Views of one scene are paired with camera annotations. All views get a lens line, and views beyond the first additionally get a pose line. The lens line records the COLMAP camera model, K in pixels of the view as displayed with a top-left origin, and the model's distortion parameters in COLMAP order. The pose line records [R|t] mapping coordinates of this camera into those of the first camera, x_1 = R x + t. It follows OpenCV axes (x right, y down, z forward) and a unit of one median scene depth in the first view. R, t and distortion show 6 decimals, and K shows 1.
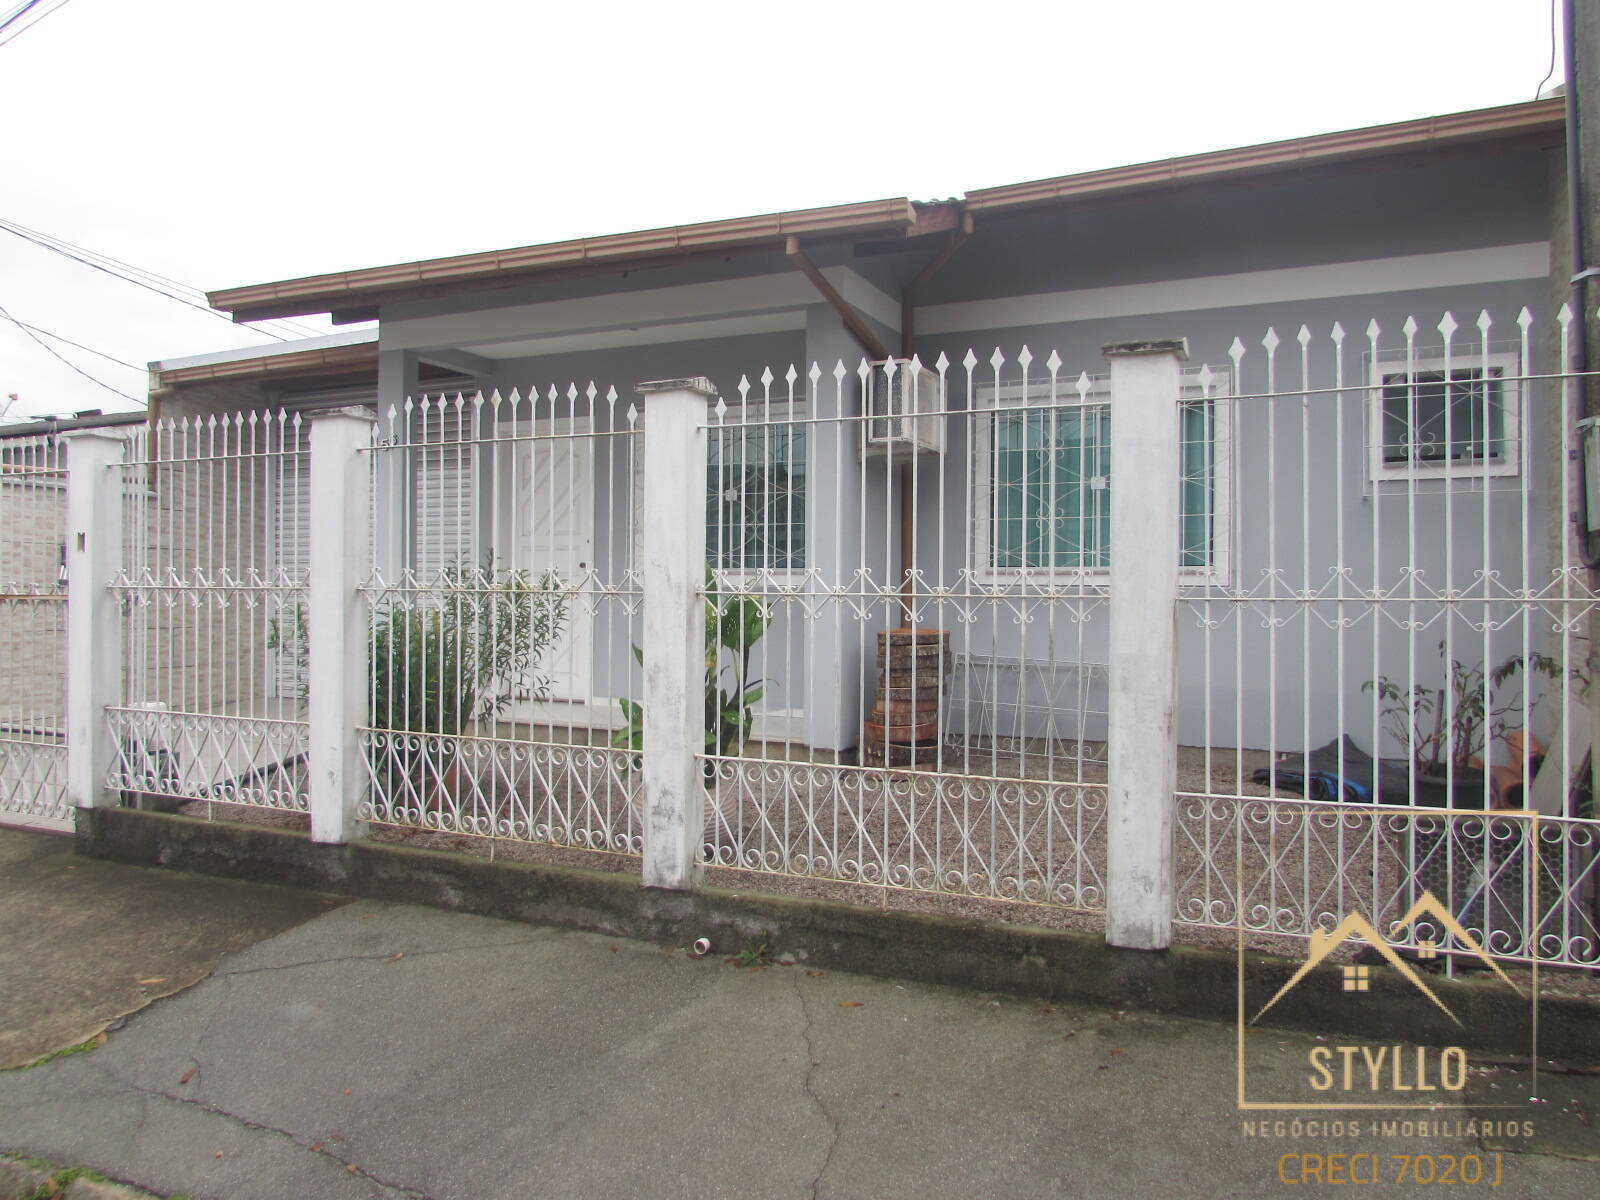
lens RADIAL K [[1126.8, 0, 802.1], [0, 1126.8, 590.3], [0, 0, 1]] dist [-0.039434, 0.016137]
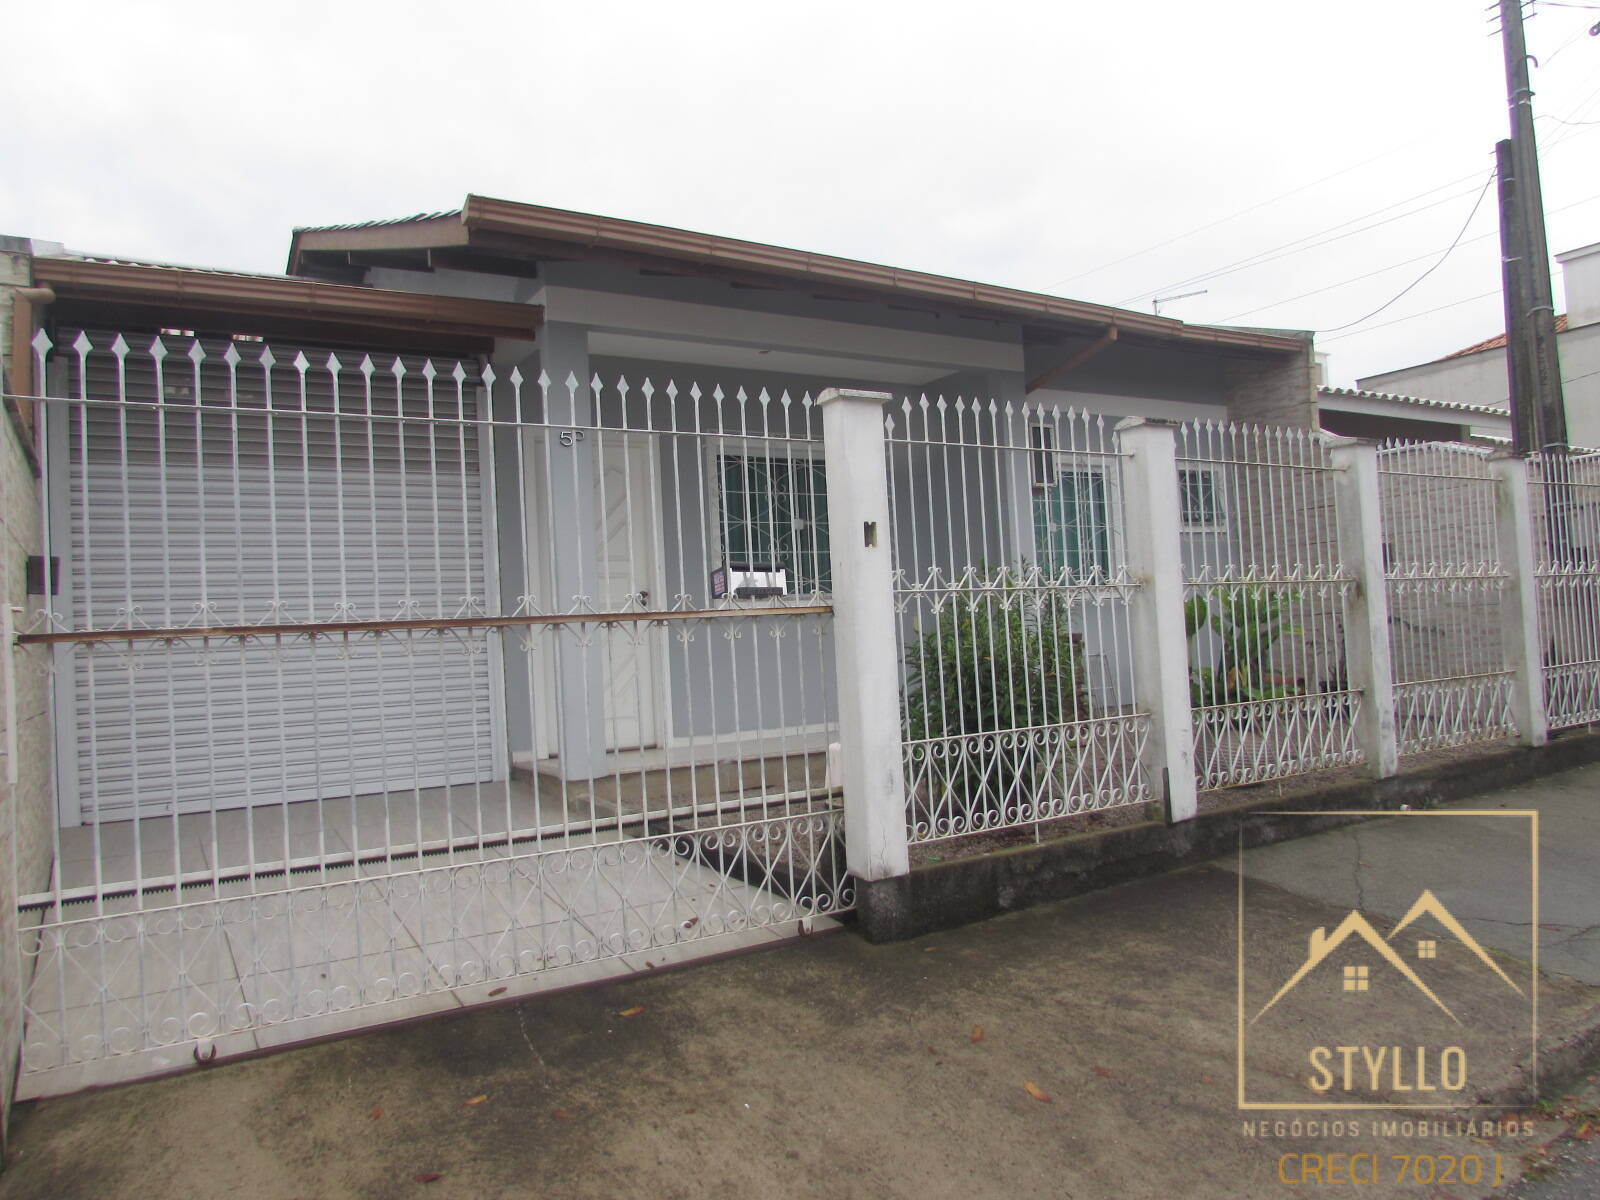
lens RADIAL K [[1126.8, 0, 802.3], [0, 1126.8, 607.7], [0, 0, 1]] dist [-0.039434, 0.016137]
pose [[0.548923, -0.011985, 0.835787, -1.224766], [0.053783, 0.998332, -0.021008, 0.019635], [-0.834141, 0.056483, 0.548652, 0.563300]]
